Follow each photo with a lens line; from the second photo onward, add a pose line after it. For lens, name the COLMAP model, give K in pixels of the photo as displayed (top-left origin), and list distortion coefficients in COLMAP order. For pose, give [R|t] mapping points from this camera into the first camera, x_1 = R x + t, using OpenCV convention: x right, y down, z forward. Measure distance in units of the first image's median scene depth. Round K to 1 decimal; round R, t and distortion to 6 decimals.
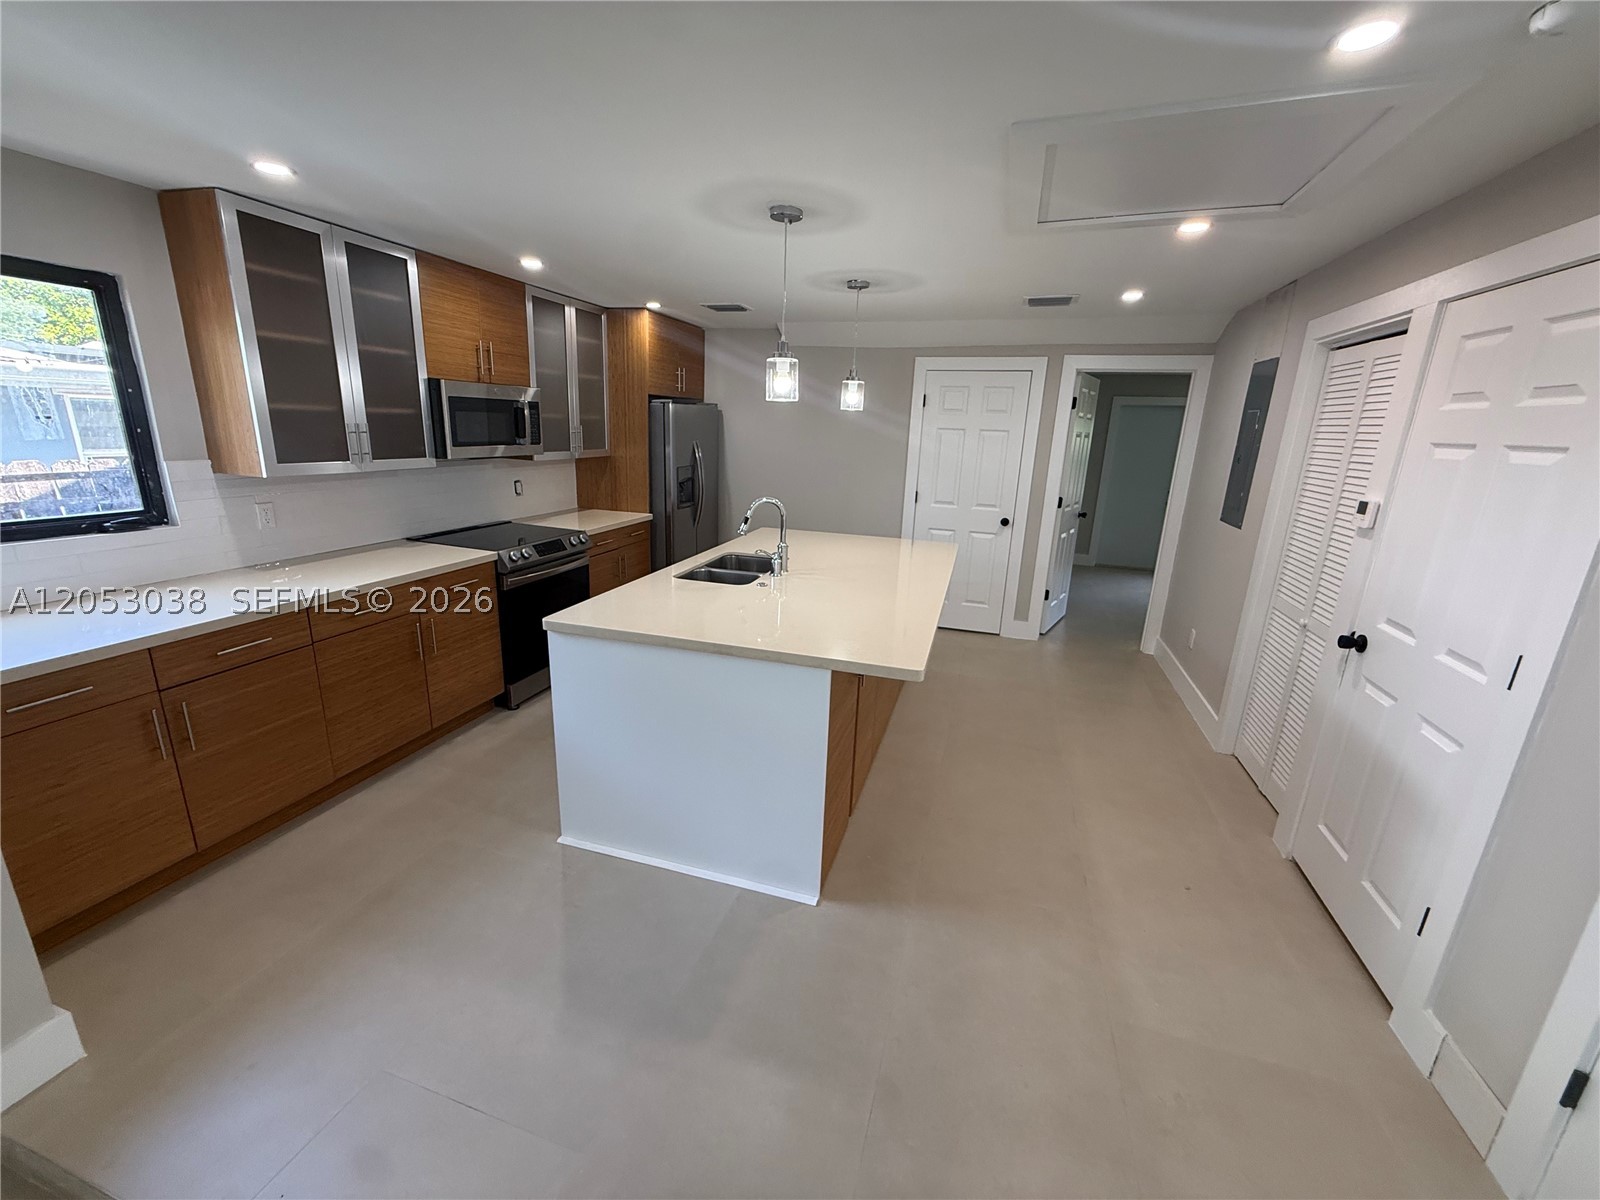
lens RADIAL K [[642.1, 0, 800.0], [0, 642.1, 600.0], [0, 0, 1]] dist [-0.000720, -0.000309]
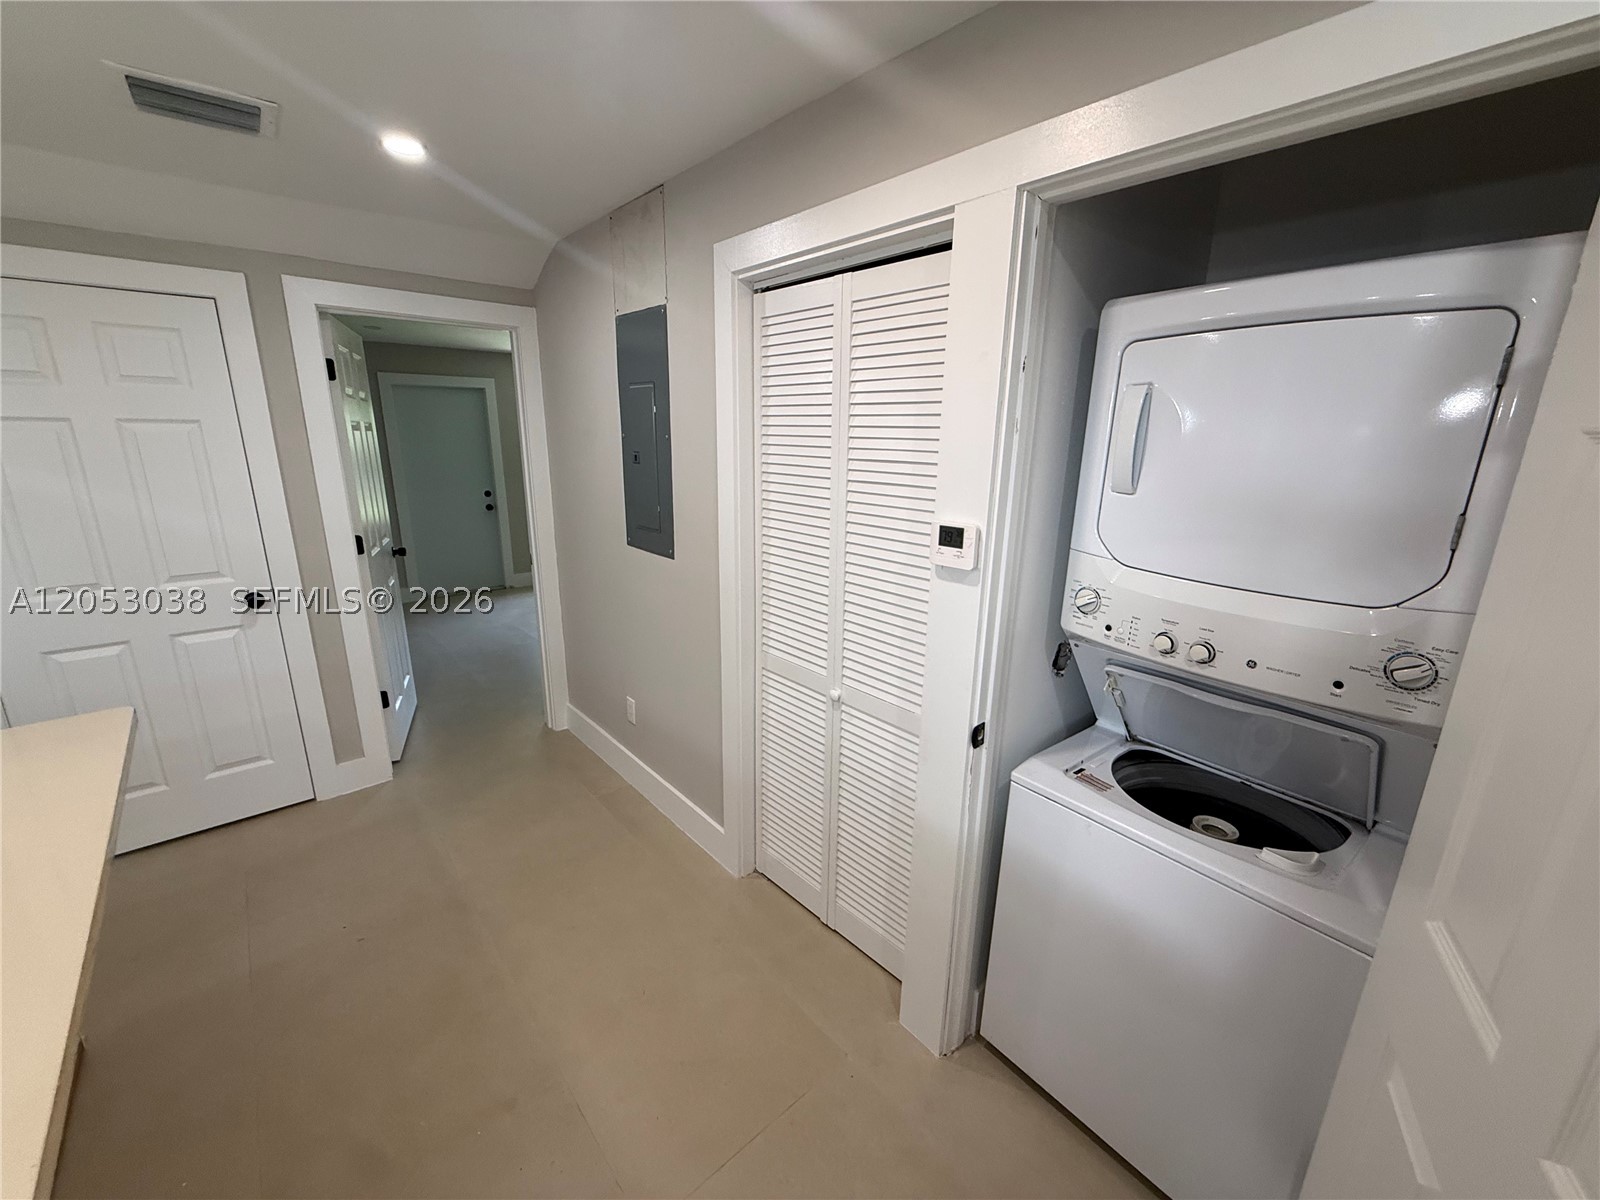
lens RADIAL K [[642.1, 0, 800.0], [0, 642.1, 600.0], [0, 0, 1]] dist [-0.000720, -0.000309]
pose [[0.524404, -0.243431, 0.815930, 0.174445], [0.229476, 0.963210, 0.139886, -0.125204], [-0.819964, 0.113879, 0.560973, 0.478913]]
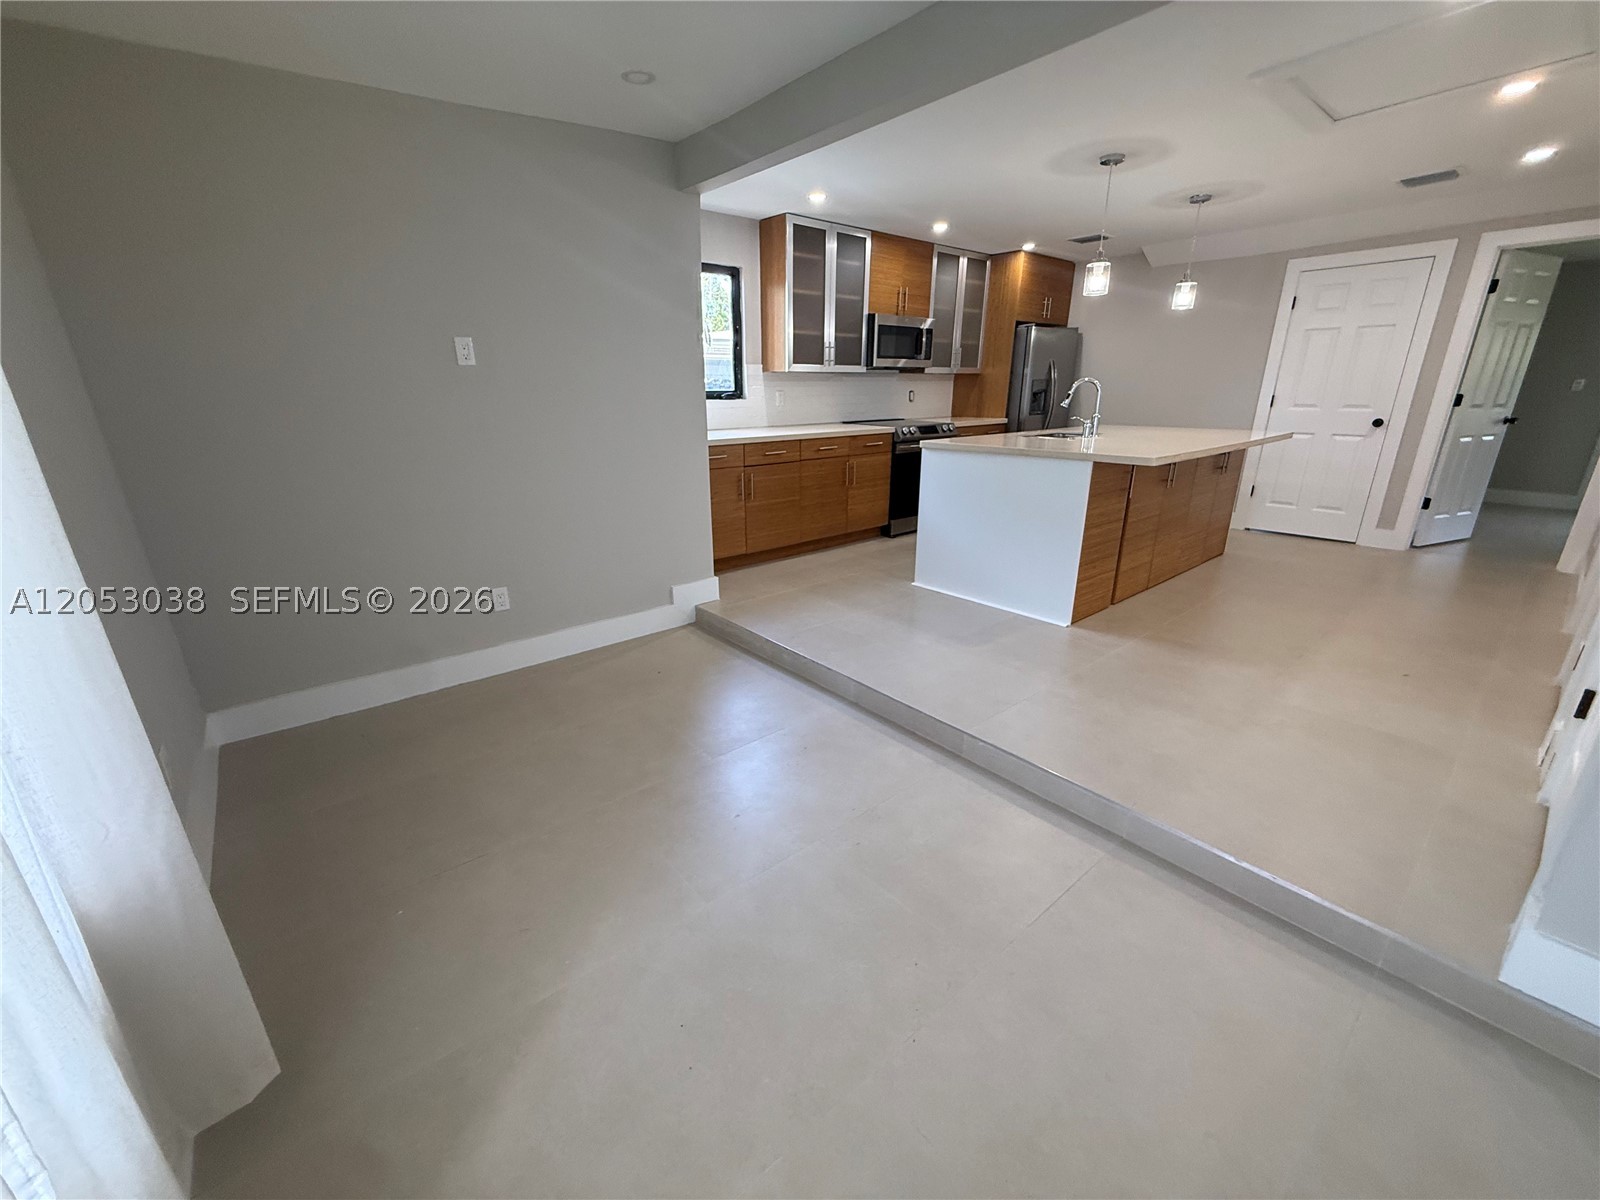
lens RADIAL K [[632.8, 0, 795.9], [0, 632.8, 593.7], [0, 0, 1]] dist [-0.000445, -0.000191]
pose [[0.840963, 0.130573, -0.525102, 0.155355], [-0.106643, 0.991409, 0.075735, 0.207104], [0.530480, -0.007692, 0.847663, -0.365697]]
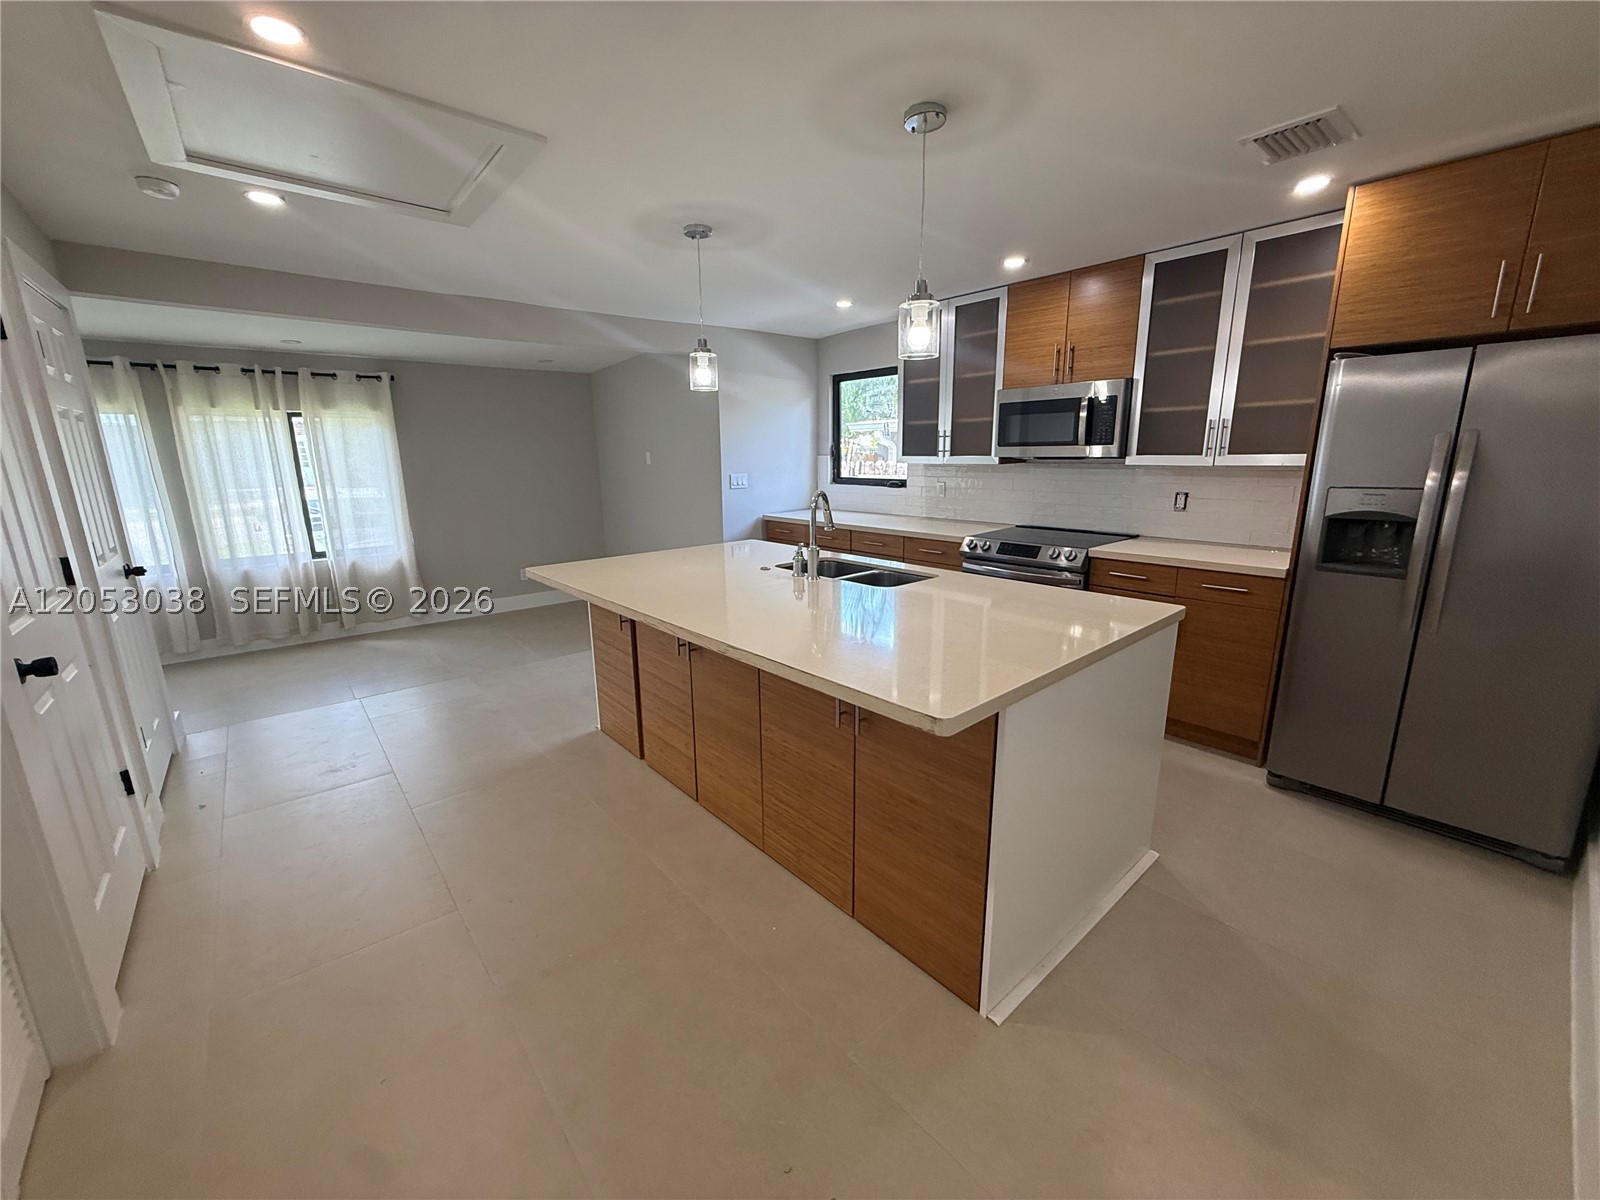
lens RADIAL K [[632.8, 0, 795.9], [0, 632.8, 593.7], [0, 0, 1]] dist [-0.000445, -0.000191]
pose [[-0.529248, 0.160717, -0.833107, 0.585430], [-0.224691, 0.920292, 0.320276, -0.246995], [0.818175, 0.356696, -0.450951, 1.166994]]
